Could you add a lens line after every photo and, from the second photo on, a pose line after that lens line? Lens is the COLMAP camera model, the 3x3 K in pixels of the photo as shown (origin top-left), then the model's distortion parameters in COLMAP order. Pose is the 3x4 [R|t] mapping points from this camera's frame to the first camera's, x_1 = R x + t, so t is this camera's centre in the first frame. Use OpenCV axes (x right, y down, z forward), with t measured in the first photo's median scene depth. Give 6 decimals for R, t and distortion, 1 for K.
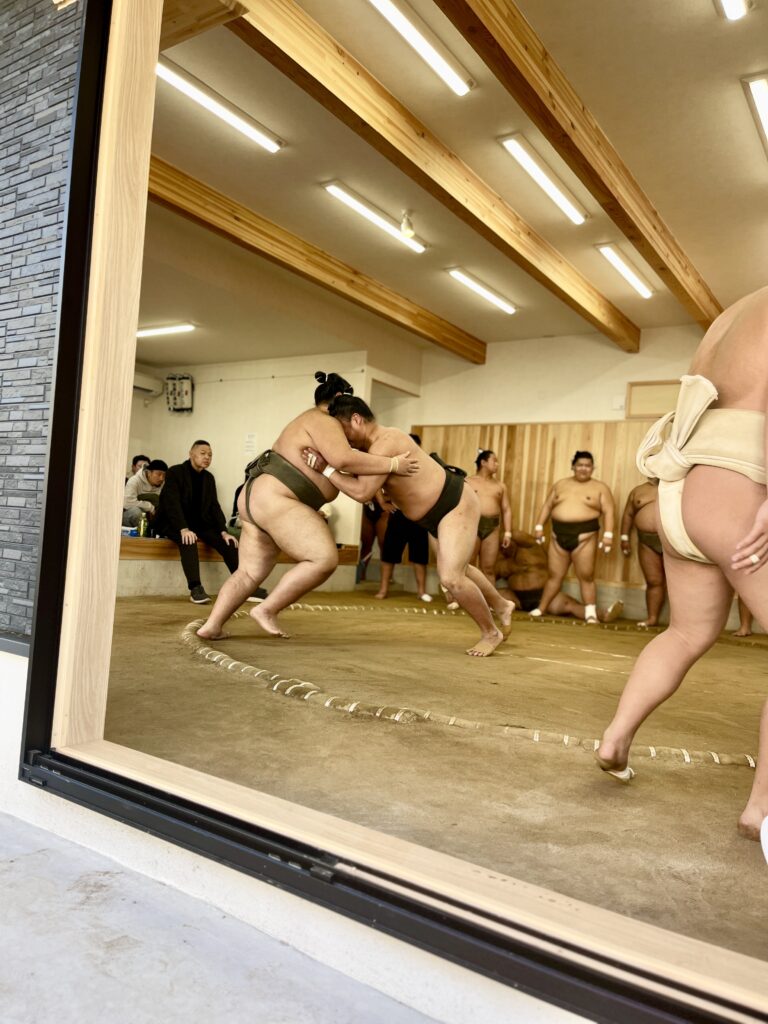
lens RADIAL K [[772.0, 0, 378.9], [0, 772.0, 528.9], [0, 0, 1]] dist [0.062406, -0.086264]
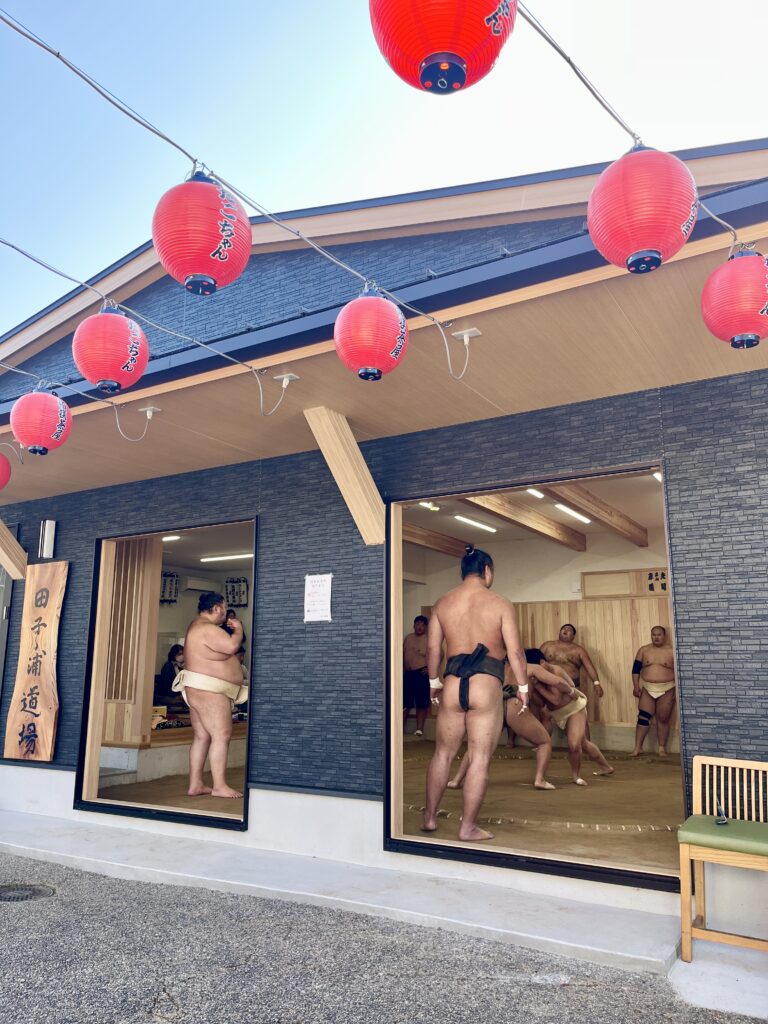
lens RADIAL K [[772.0, 0, 383.8], [0, 772.0, 511.6], [0, 0, 1]] dist [0.062406, -0.086264]
pose [[0.995987, -0.061983, 0.064561, -0.106161], [0.073123, 0.979505, -0.187677, -0.057448], [-0.051605, 0.191645, 0.980107, -0.337373]]
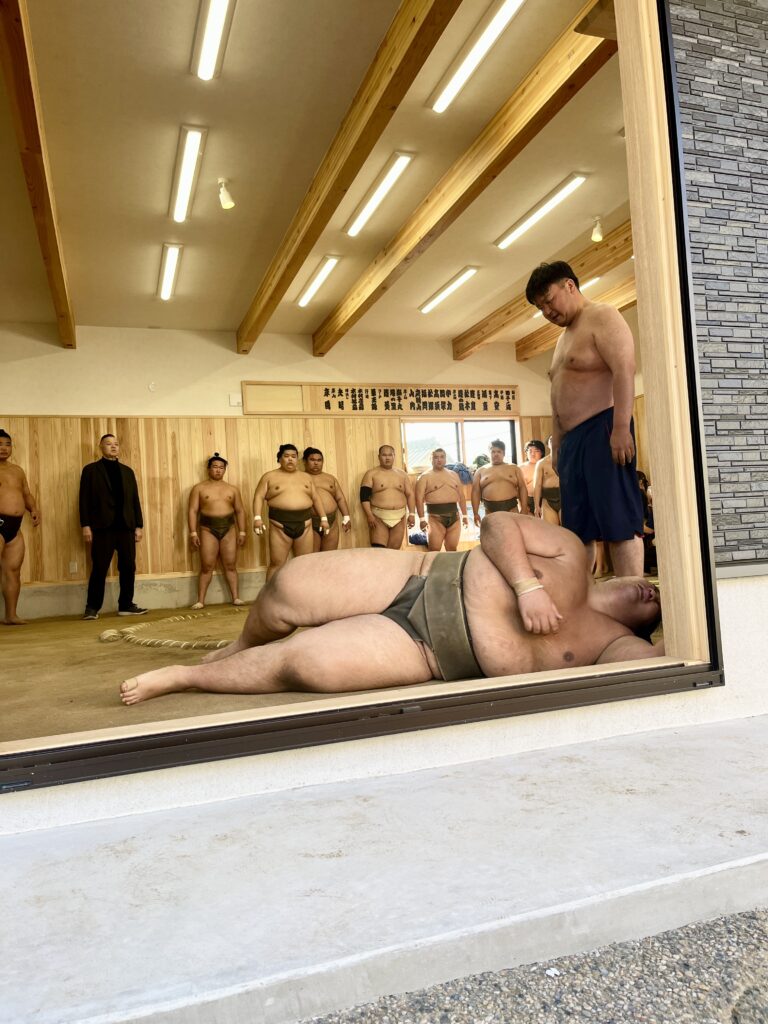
lens RADIAL K [[772.0, 0, 395.4], [0, 772.0, 523.7], [0, 0, 1]] dist [0.062406, -0.086264]
pose [[0.581602, -0.082988, 0.809229, -0.411144], [0.097757, 0.994704, 0.031750, -0.006112], [-0.807578, 0.060642, 0.586635, 0.202018]]
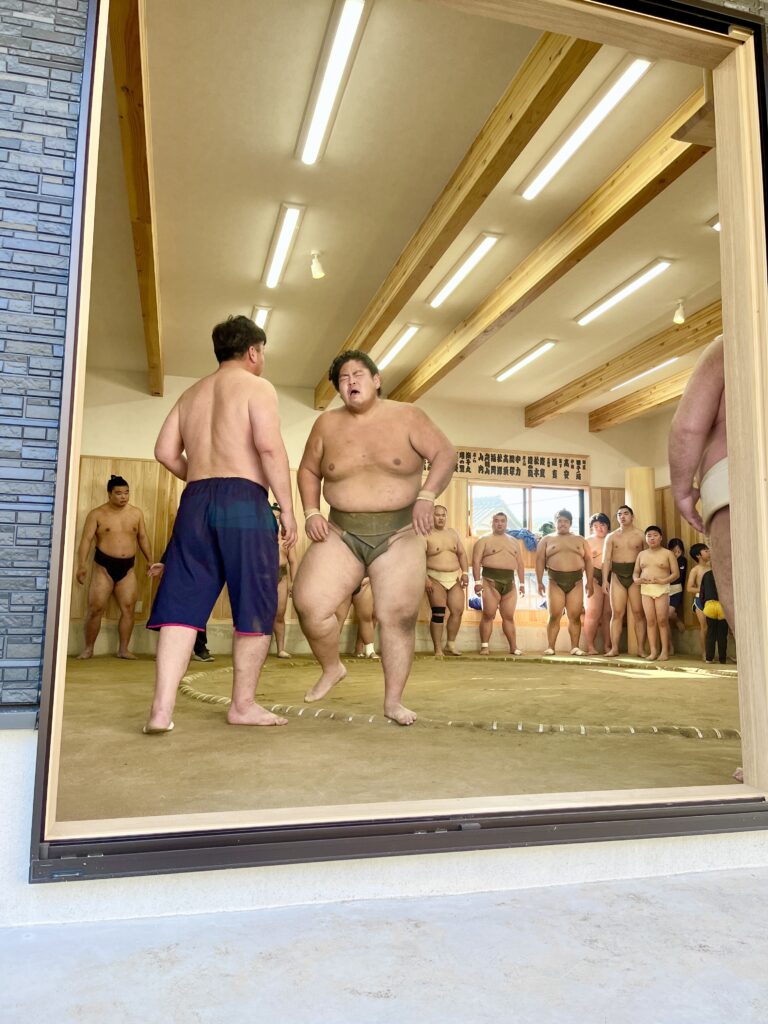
lens RADIAL K [[772.0, 0, 393.0], [0, 772.0, 506.3], [0, 0, 1]] dist [0.062406, -0.086264]
pose [[0.647697, 0.030774, 0.761277, -0.411504], [0.024725, 0.997809, -0.061372, -0.018338], [-0.761497, 0.058573, 0.645516, 0.204887]]
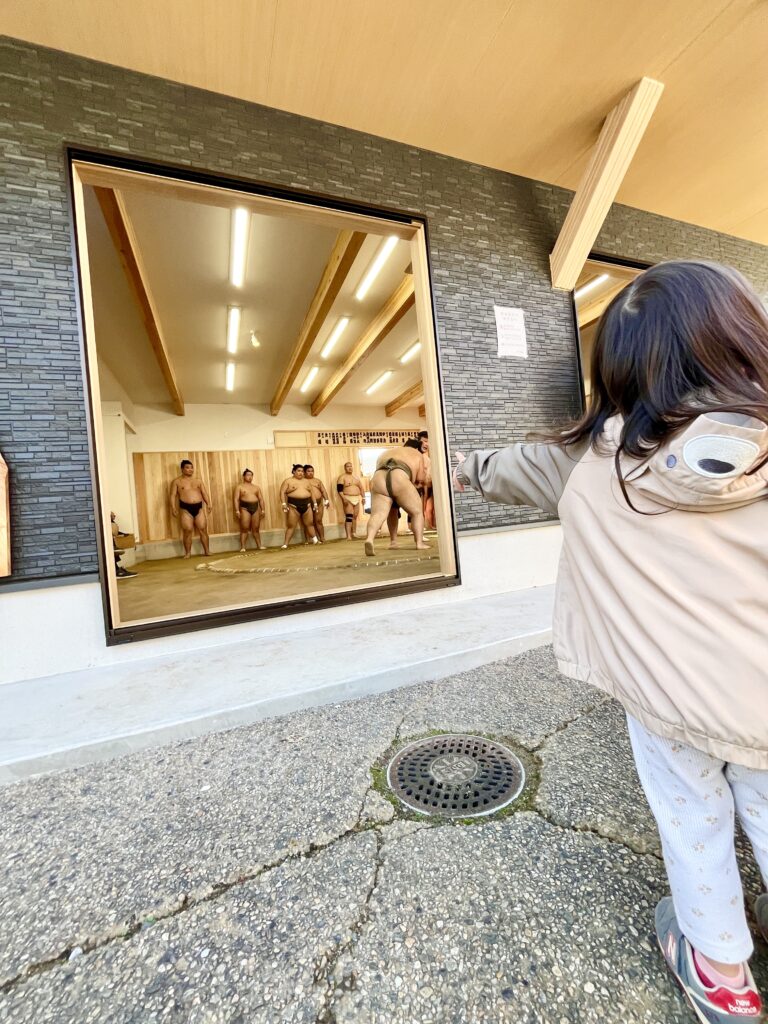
lens RADIAL K [[414.7, 0, 389.4], [0, 414.7, 510.7], [0, 0, 1]] dist [-0.007044, -0.000184]
pose [[0.544495, -0.121828, 0.829869, -0.416427], [0.122382, 0.990346, 0.065089, -0.012713], [-0.829788, 0.066121, 0.554148, 0.149863]]
